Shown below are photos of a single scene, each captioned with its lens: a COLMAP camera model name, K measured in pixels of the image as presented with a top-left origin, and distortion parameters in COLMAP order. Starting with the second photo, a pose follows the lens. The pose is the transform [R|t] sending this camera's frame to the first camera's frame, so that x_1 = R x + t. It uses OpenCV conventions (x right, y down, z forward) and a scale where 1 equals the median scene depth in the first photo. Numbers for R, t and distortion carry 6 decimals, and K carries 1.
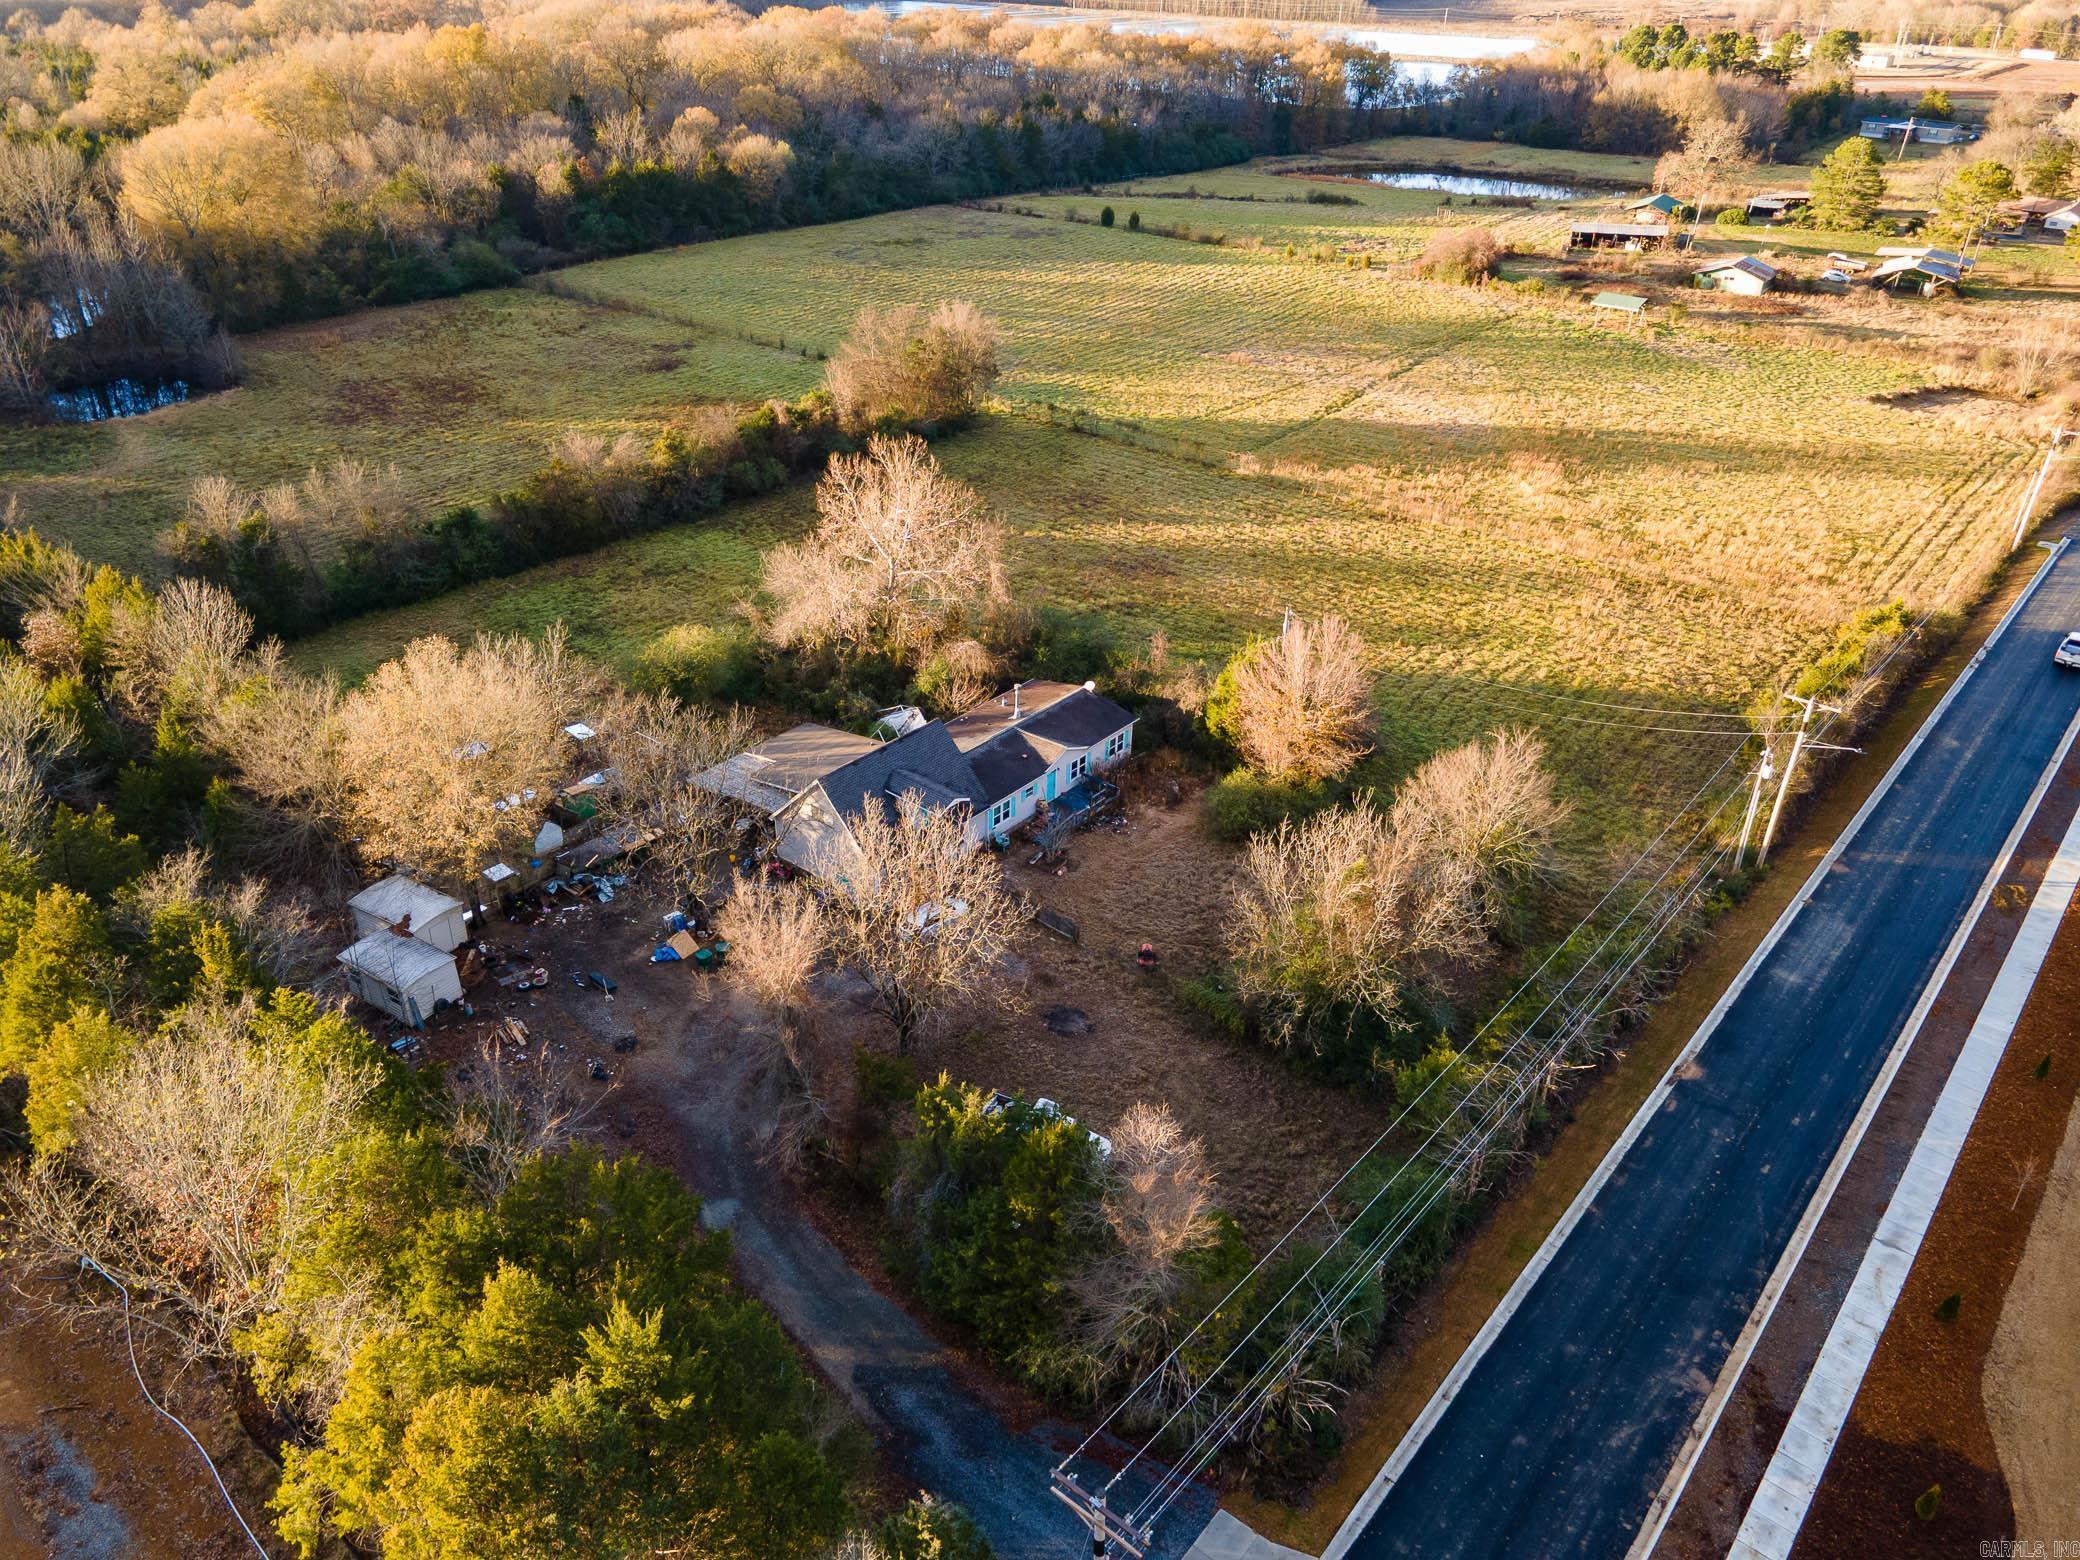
lens RADIAL K [[1515.5, 0, 1029.9], [0, 1515.5, 775.8], [0, 0, 1]] dist [0.039029, 0.019519]
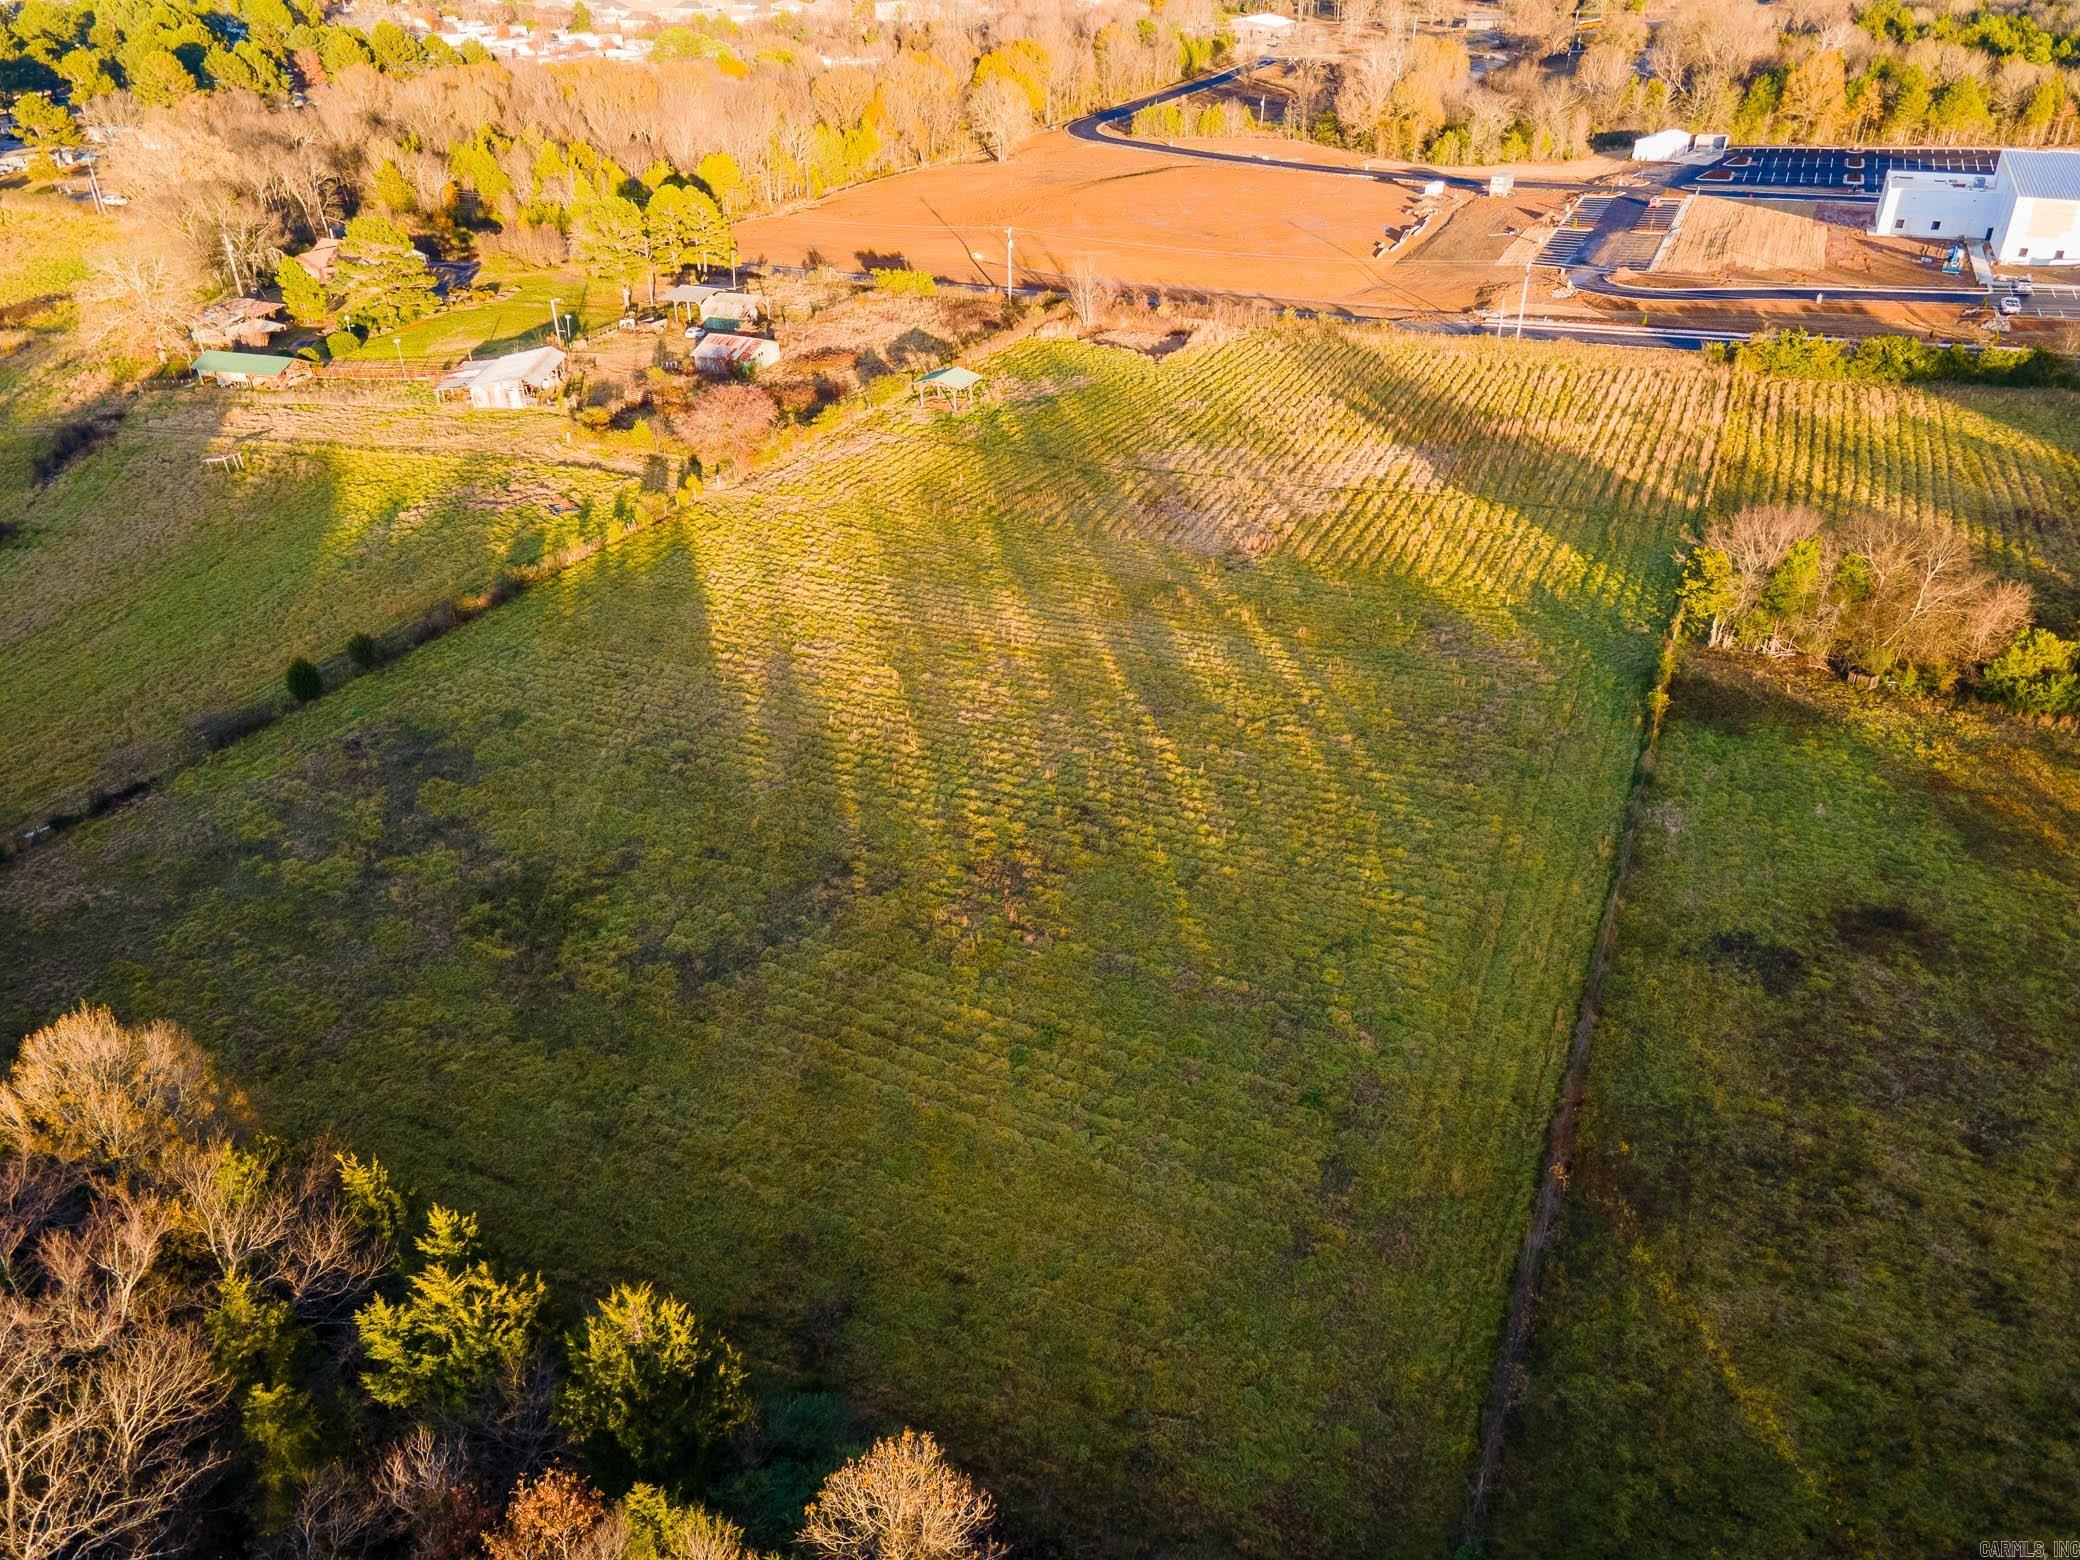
lens RADIAL K [[1515.5, 0, 1031.7], [0, 1515.5, 772.9], [0, 0, 1]] dist [0.039029, 0.019519]
pose [[-0.256548, -0.493318, 0.831156, -0.786404], [0.481002, 0.680722, 0.552498, -1.001946], [-0.838344, 0.541530, 0.062649, 1.649643]]
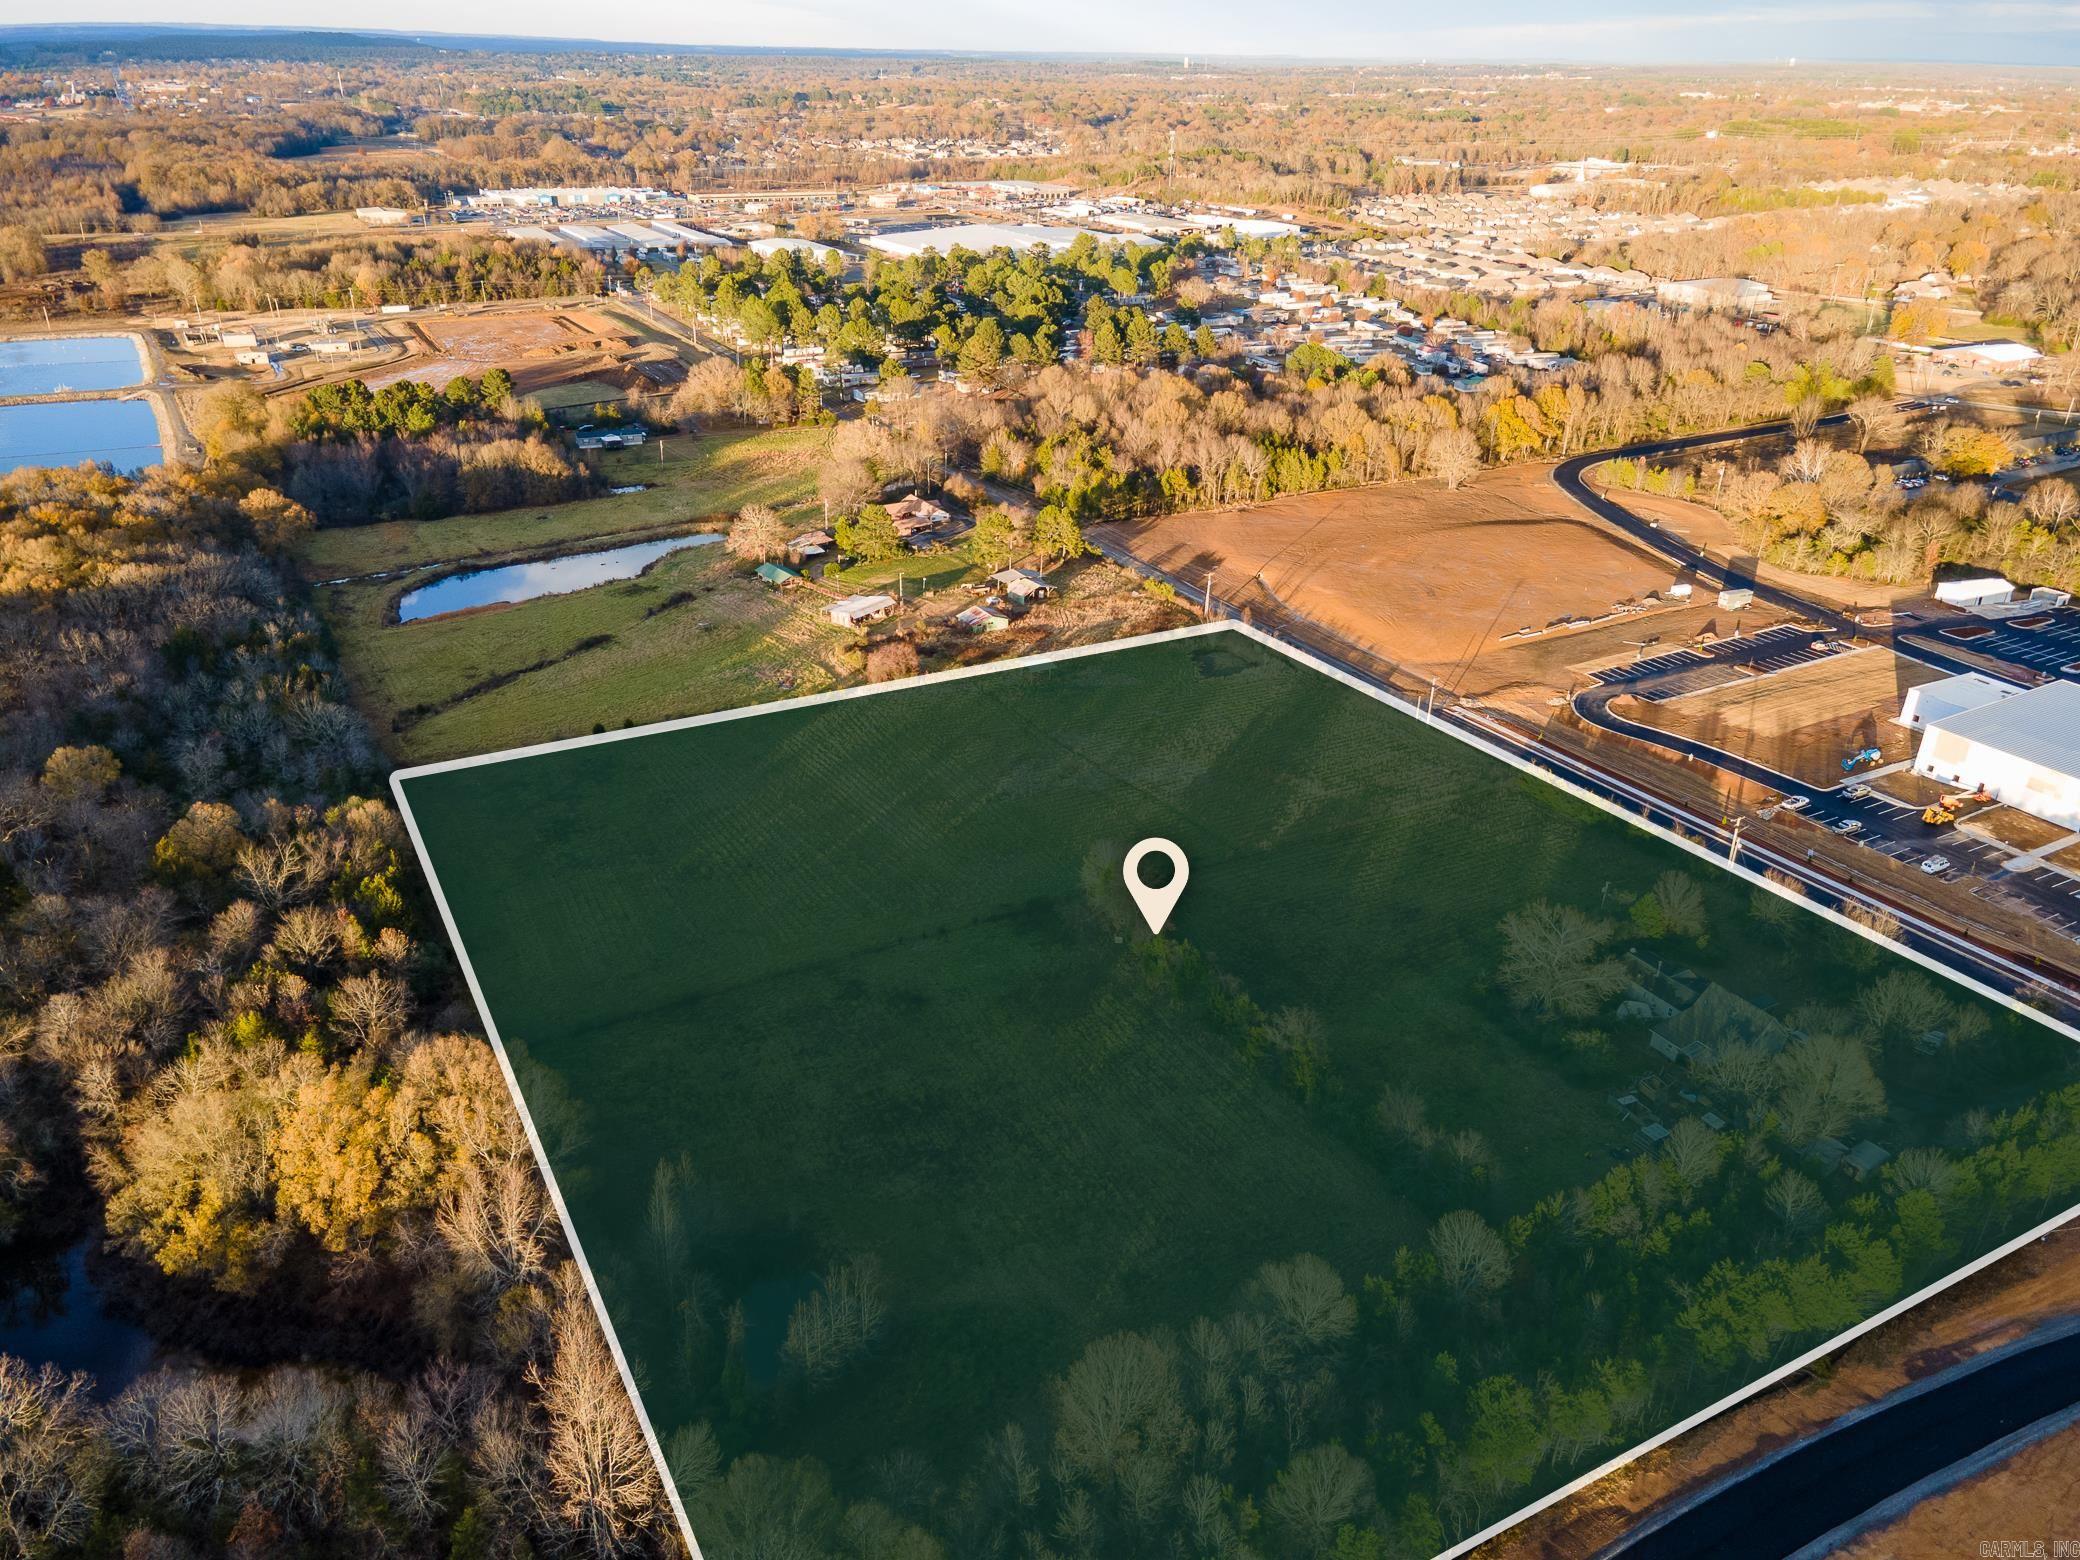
lens RADIAL K [[1515.5, 0, 1031.5], [0, 1515.5, 769.9], [0, 0, 1]] dist [0.039029, 0.019519]
pose [[0.373601, -0.405768, 0.834131, -1.579131], [0.450904, 0.865296, 0.218972, -0.904852], [-0.810622, 0.294304, 0.506238, 0.375640]]
